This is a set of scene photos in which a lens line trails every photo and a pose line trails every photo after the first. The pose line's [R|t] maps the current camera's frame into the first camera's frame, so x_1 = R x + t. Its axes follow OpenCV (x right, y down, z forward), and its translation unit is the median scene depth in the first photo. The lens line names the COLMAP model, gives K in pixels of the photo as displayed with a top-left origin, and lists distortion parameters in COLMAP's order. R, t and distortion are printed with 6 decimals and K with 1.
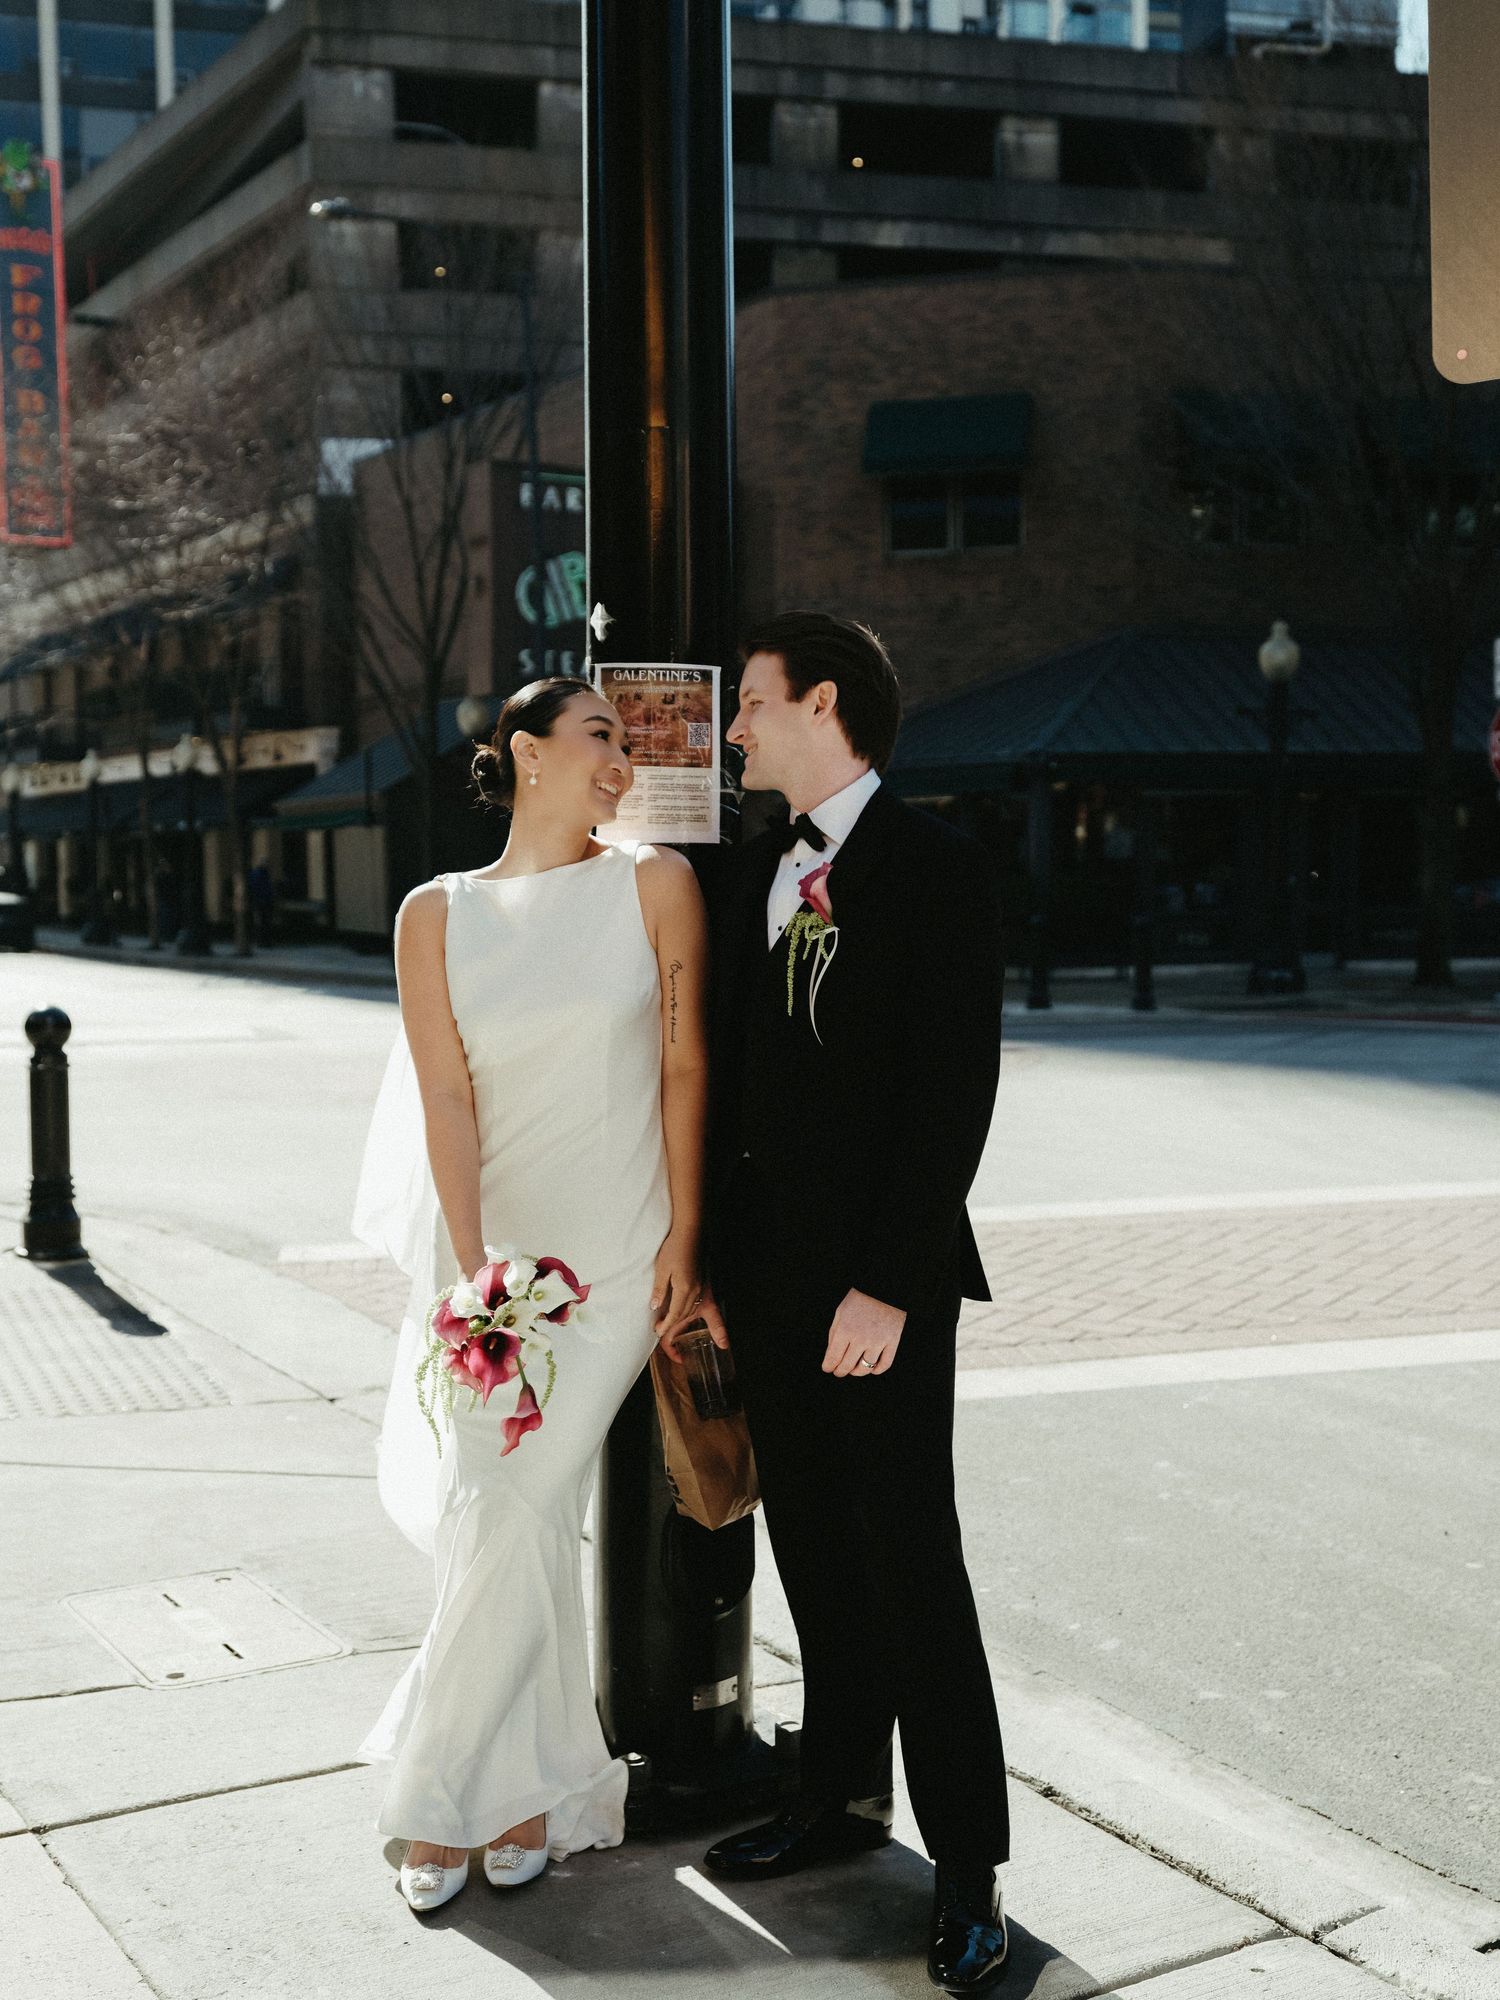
lens RADIAL K [[2285.9, 0, 750.0], [0, 2285.9, 1000.0], [0, 0, 1]] dist [0.000012, 0.073379]
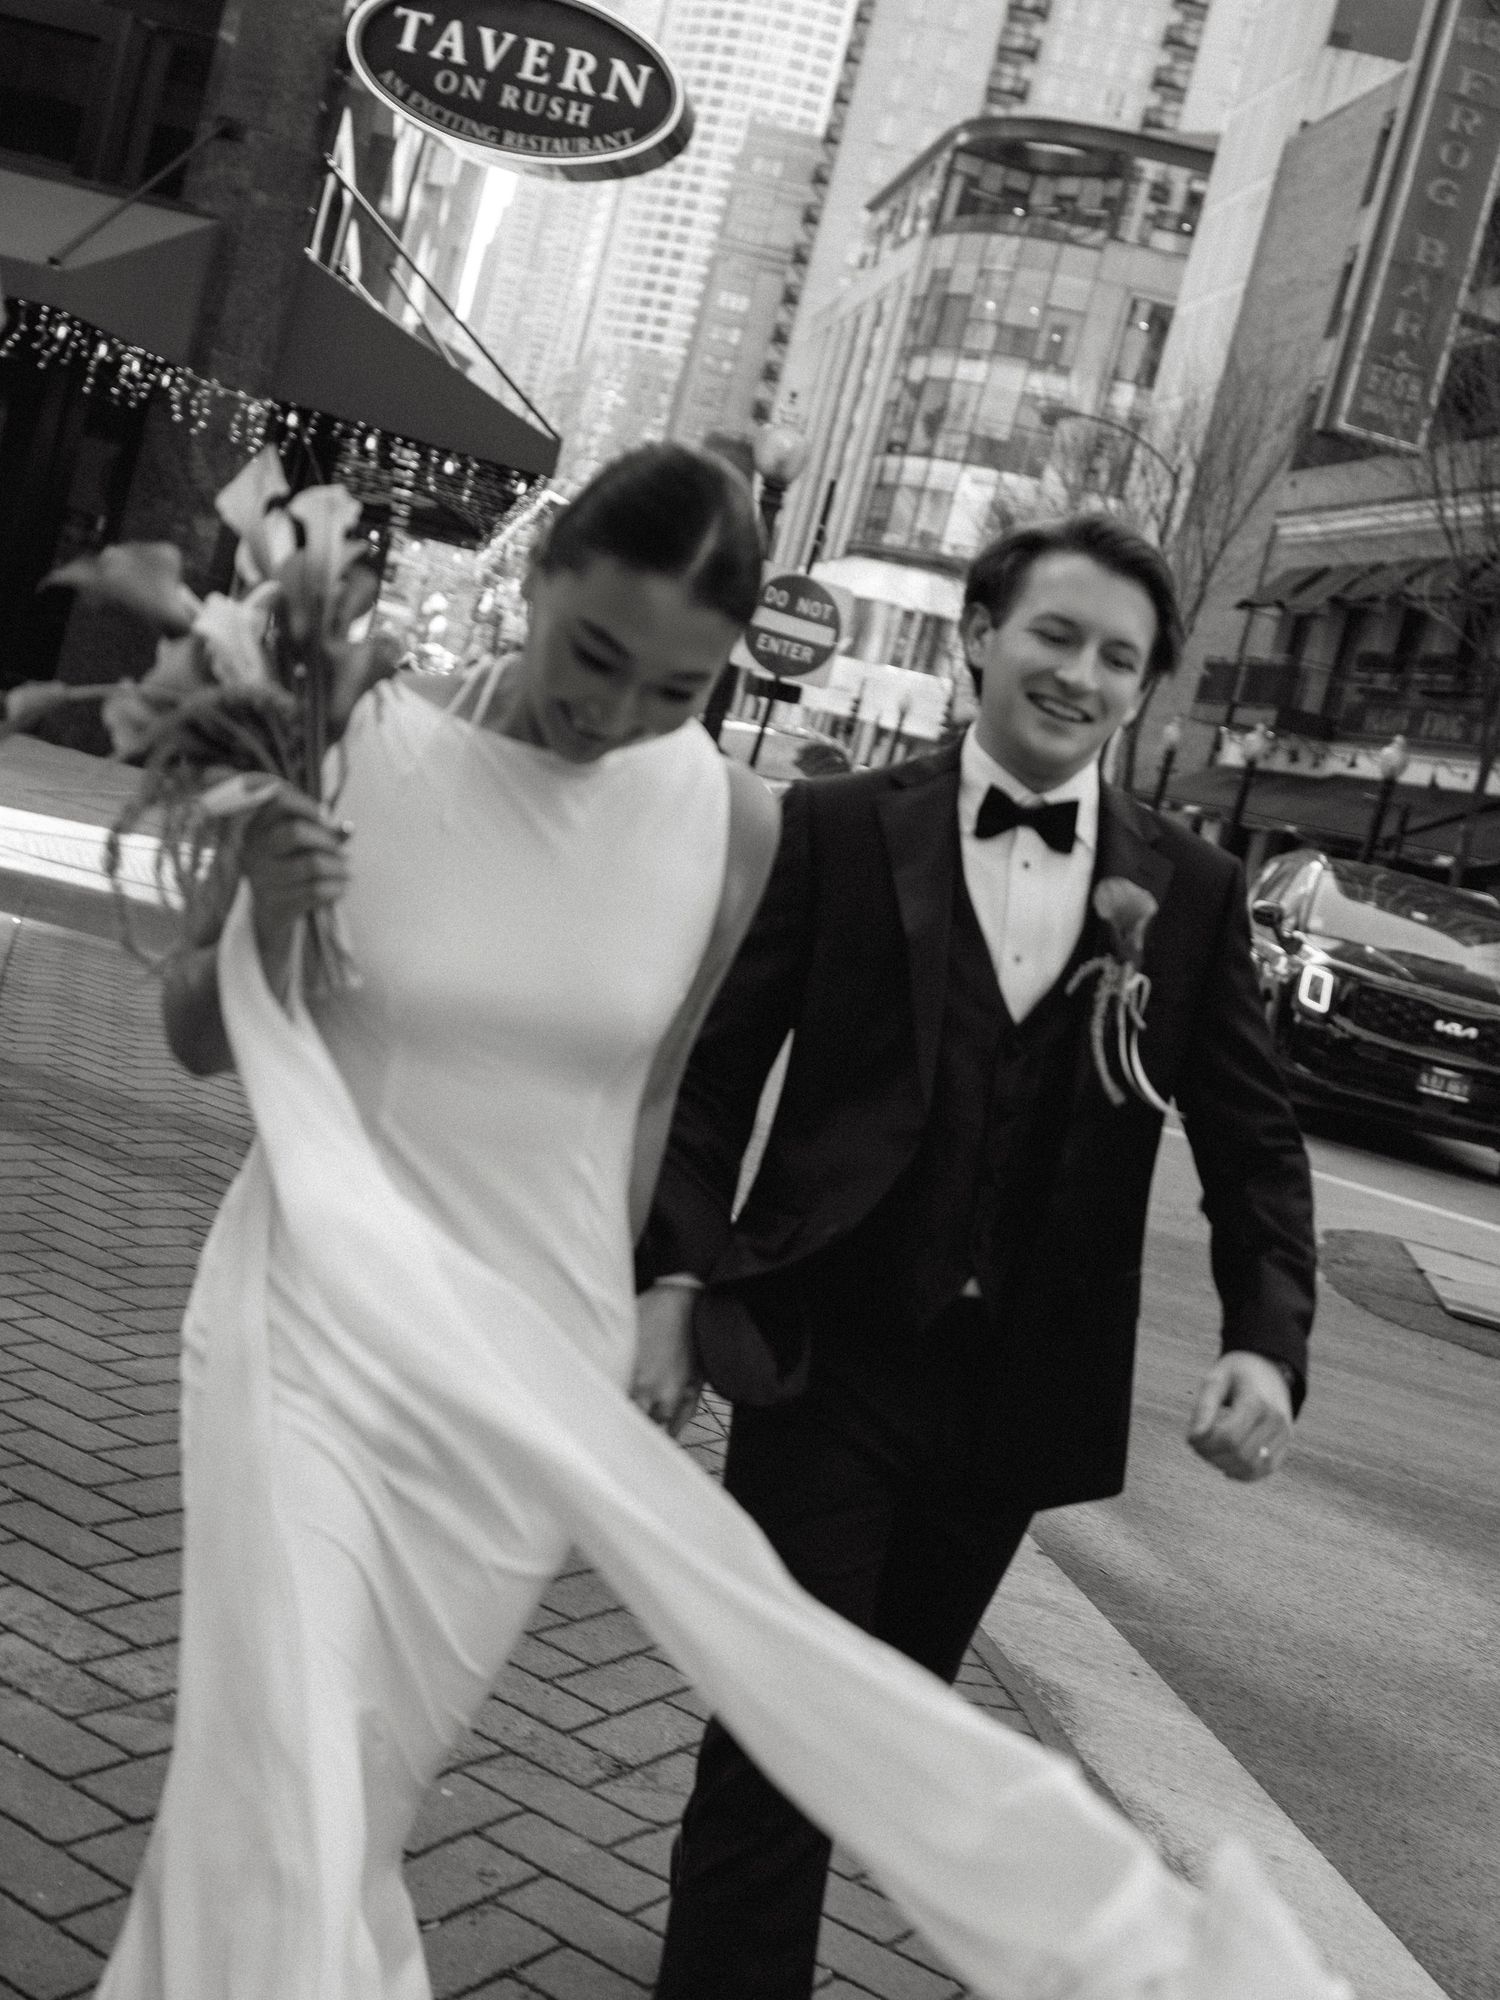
lens RADIAL K [[2655.3, 0, 763.7], [0, 2655.3, 1051.6], [0, 0, 1]] dist [-0.005017, -0.022397]
pose [[0.884930, 0.290339, -0.364146, -0.262736], [-0.287264, 0.955717, 0.063912, -0.022856], [0.366576, 0.048048, 0.929147, 0.328652]]
